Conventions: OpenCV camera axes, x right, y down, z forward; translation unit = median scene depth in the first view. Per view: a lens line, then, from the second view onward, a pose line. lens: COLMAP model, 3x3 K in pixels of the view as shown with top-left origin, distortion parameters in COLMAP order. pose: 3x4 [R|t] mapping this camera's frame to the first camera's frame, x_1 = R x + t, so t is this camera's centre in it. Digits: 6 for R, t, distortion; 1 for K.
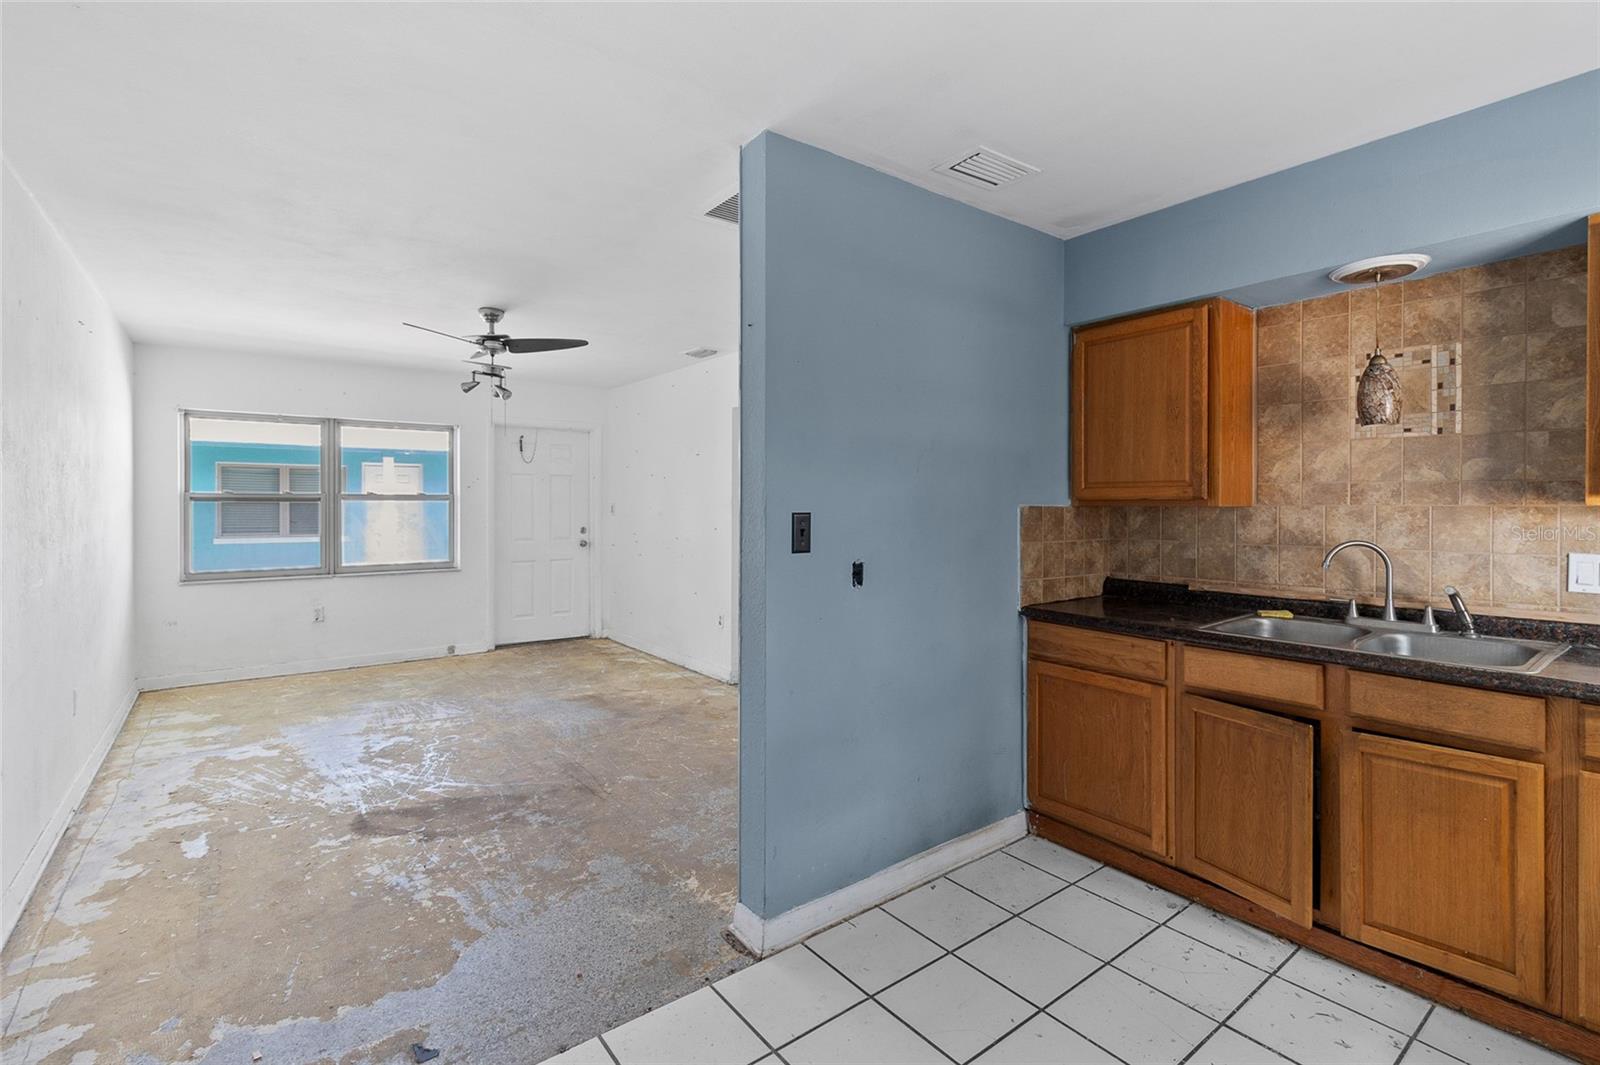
lens RADIAL K [[741.0, 0, 801.5], [0, 741.0, 506.2], [0, 0, 1]] dist [-0.001097, -0.000311]
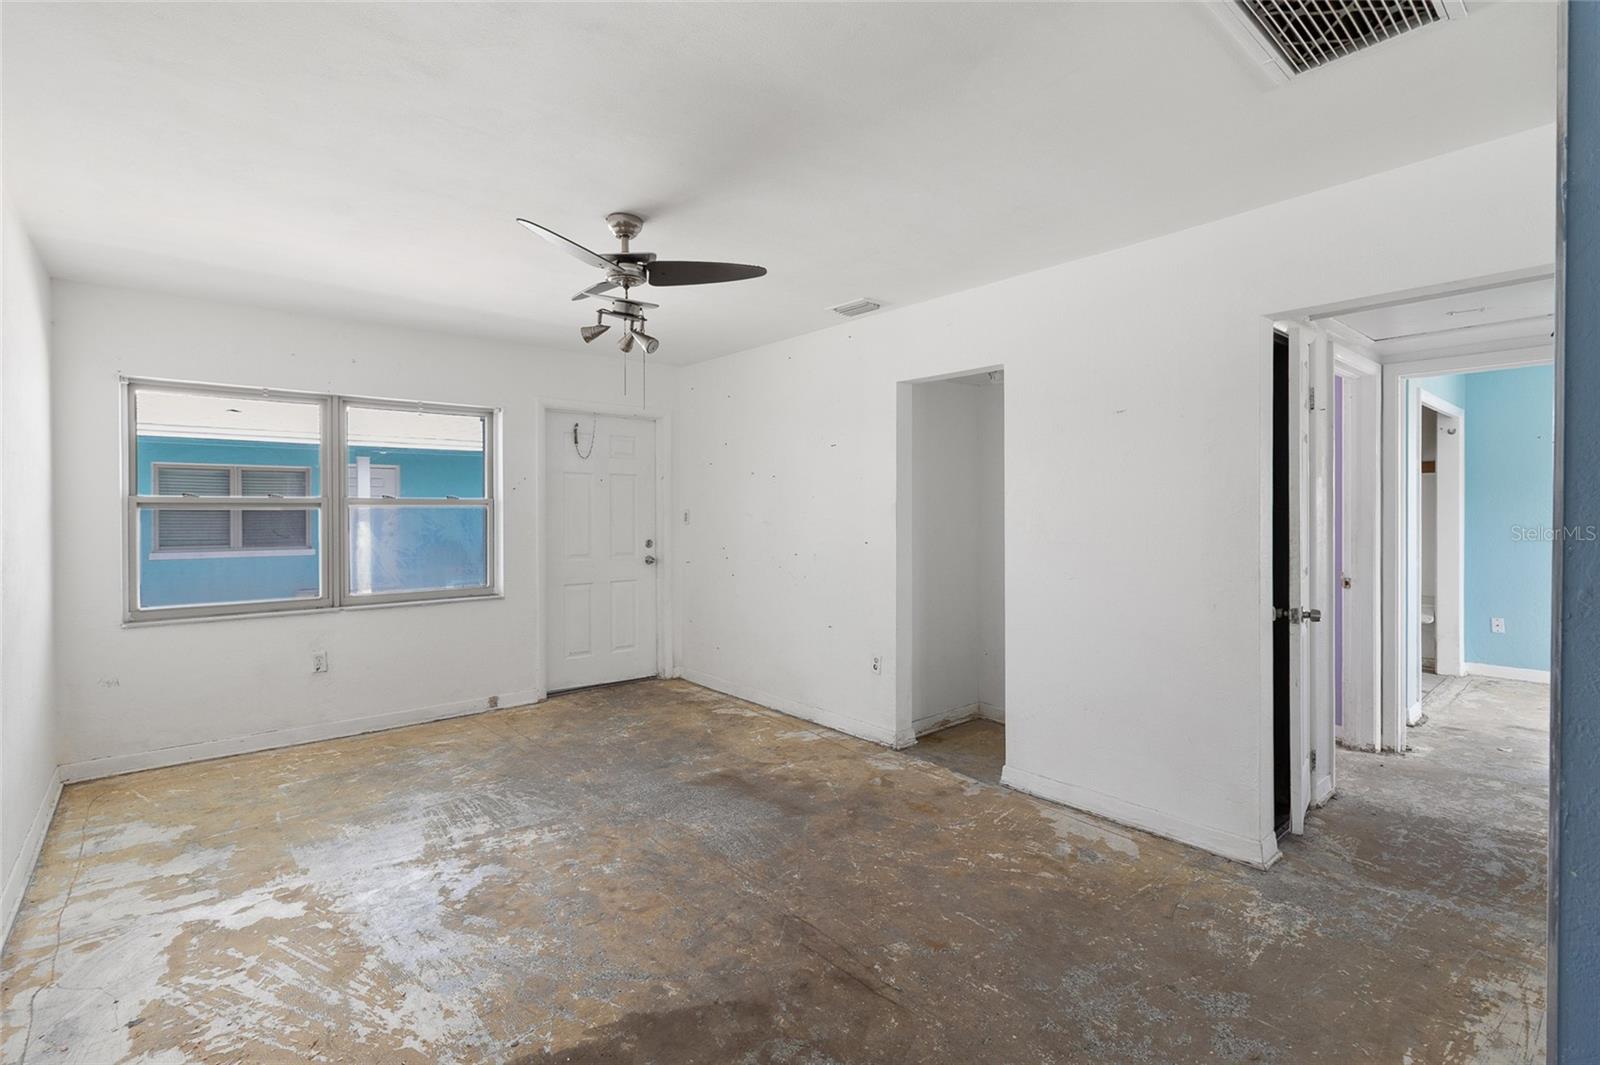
lens RADIAL K [[741.0, 0, 801.1], [0, 741.0, 514.9], [0, 0, 1]] dist [-0.001097, -0.000311]
pose [[0.998127, -0.003486, 0.061071, -0.291069], [0.003303, 0.999990, 0.003092, -0.000600], [-0.061081, -0.002885, 0.998129, 0.315398]]
